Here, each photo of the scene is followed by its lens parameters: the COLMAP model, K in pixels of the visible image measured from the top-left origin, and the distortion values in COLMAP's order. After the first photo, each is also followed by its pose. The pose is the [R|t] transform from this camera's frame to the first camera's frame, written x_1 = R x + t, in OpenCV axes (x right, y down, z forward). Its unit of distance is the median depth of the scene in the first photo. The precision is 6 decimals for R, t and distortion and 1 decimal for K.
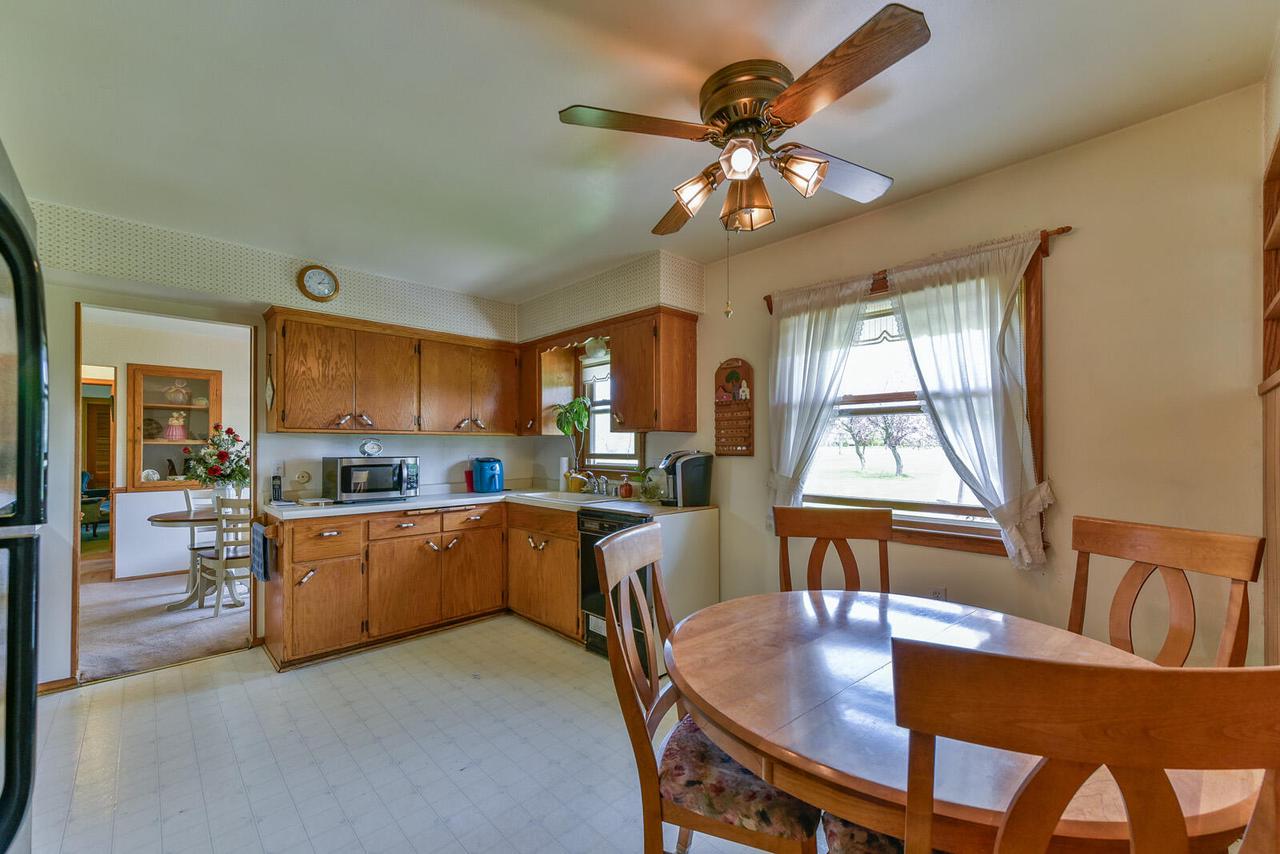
lens RADIAL K [[512.3, 0, 636.9], [0, 512.3, 425.2], [0, 0, 1]] dist [0.000904, -0.000613]
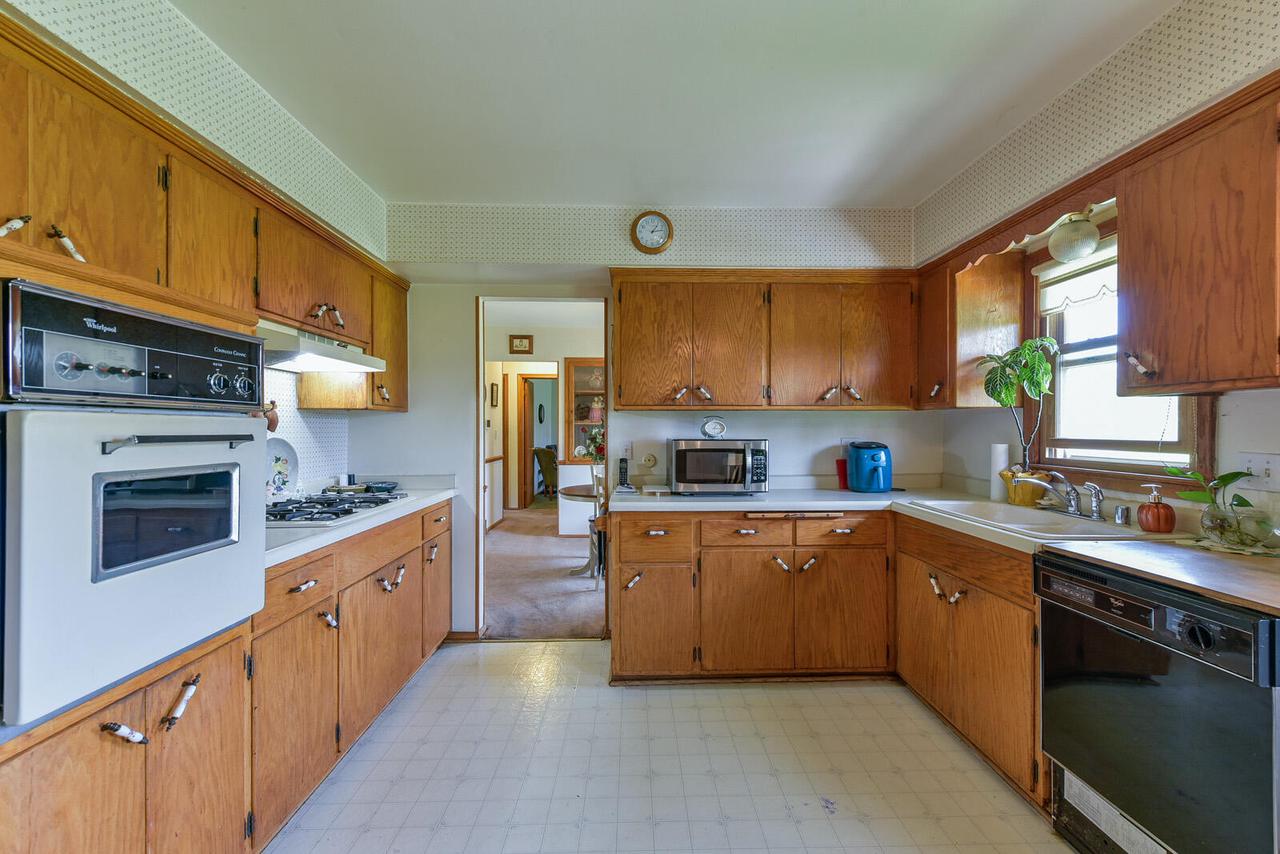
lens RADIAL K [[559.2, 0, 623.9], [0, 559.2, 436.3], [0, 0, 1]] dist [0.013804, -0.002780]
pose [[0.747935, 0.010891, -0.663683, -0.040535], [0.027929, 0.998464, 0.047859, 0.011868], [0.663184, -0.054332, 0.746482, 0.258546]]
